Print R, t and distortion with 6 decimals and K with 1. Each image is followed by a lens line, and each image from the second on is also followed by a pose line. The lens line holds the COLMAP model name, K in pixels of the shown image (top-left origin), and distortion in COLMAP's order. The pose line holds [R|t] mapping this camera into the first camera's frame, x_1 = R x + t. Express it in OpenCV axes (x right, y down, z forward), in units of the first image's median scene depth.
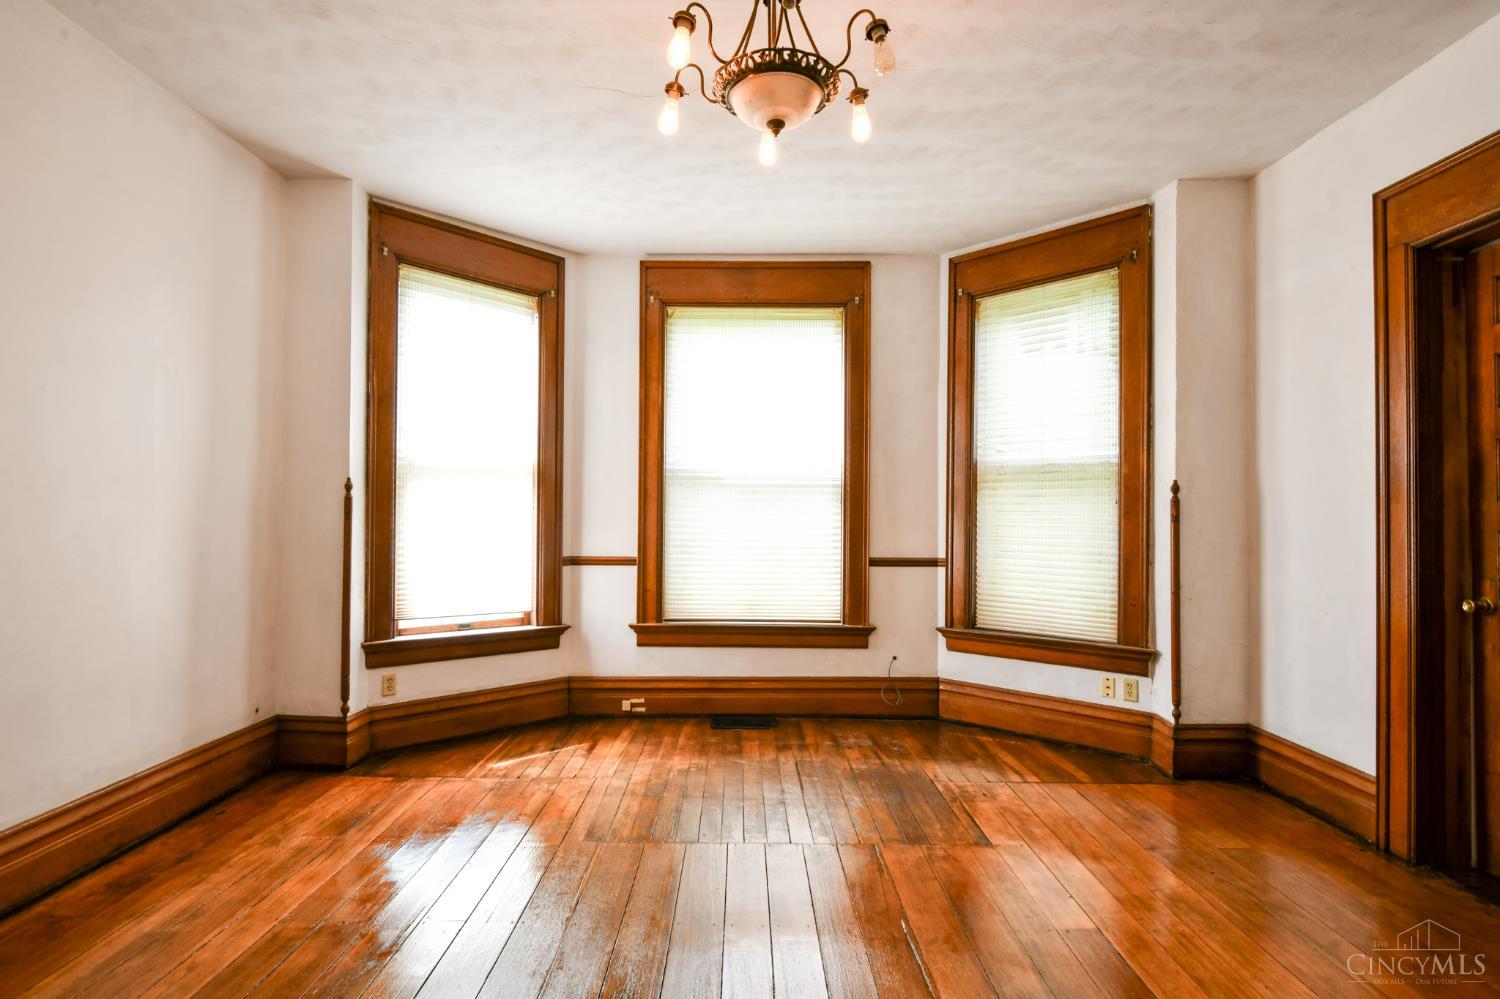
lens RADIAL K [[794.6, 0, 743.5], [0, 794.6, 501.7], [0, 0, 1]] dist [-0.001616, -0.014704]
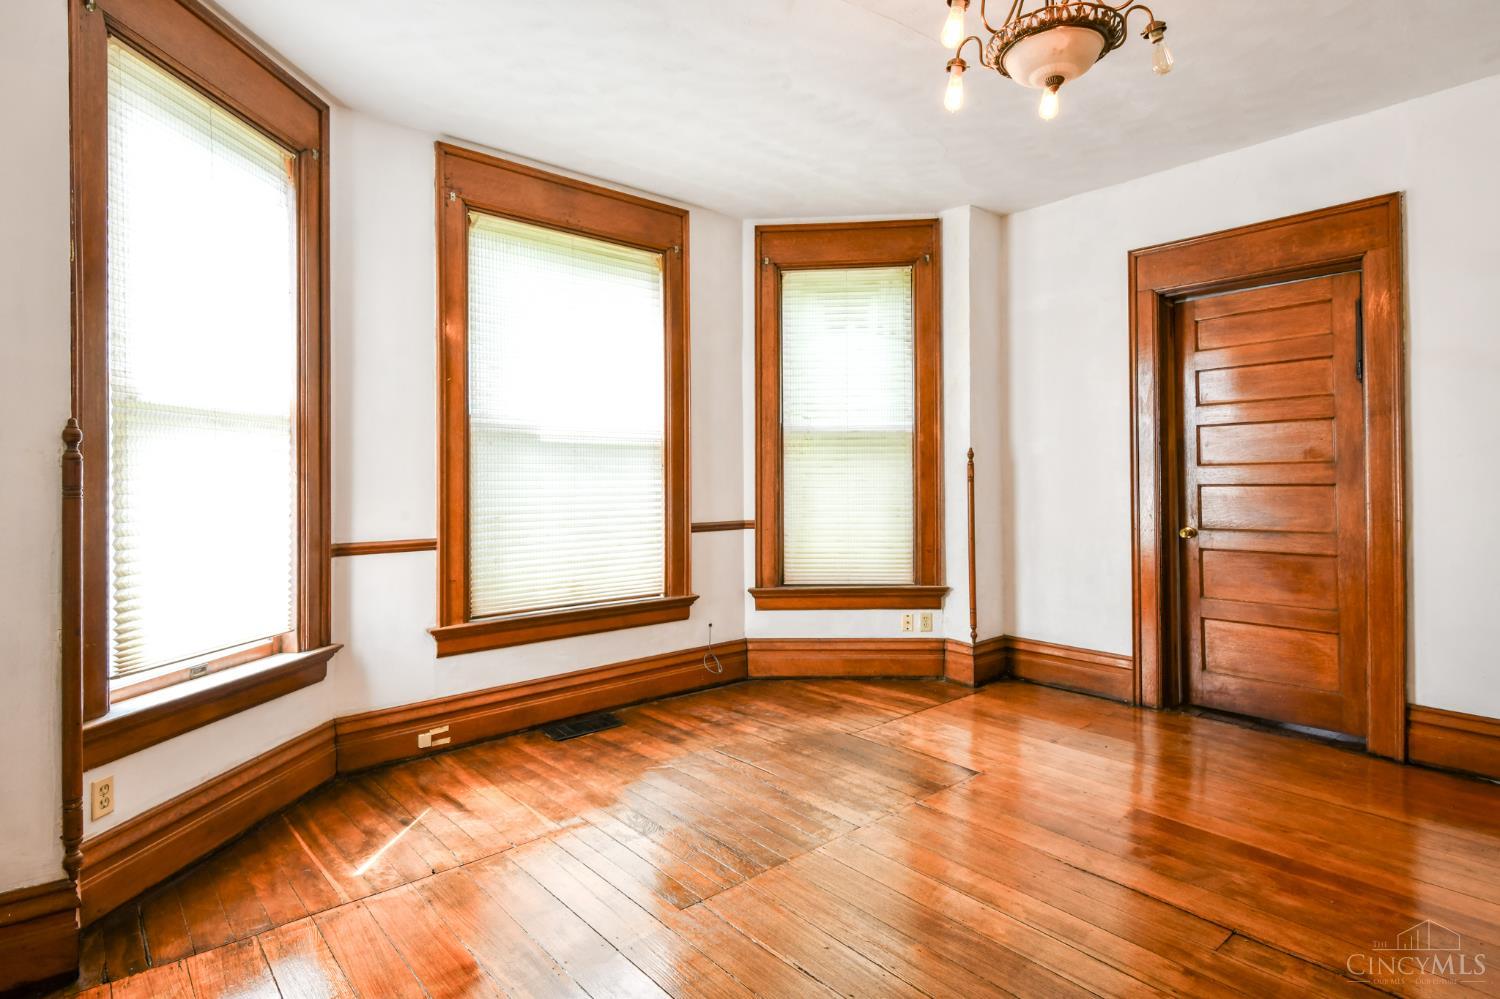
lens RADIAL K [[787.4, 0, 774.4], [0, 787.4, 472.3], [0, 0, 1]] dist [0.013217, -0.012979]
pose [[0.728313, -0.006762, 0.685212, -0.428090], [-0.001069, 0.999939, 0.011004, -0.001521], [-0.685244, -0.008747, 0.728261, 0.252919]]
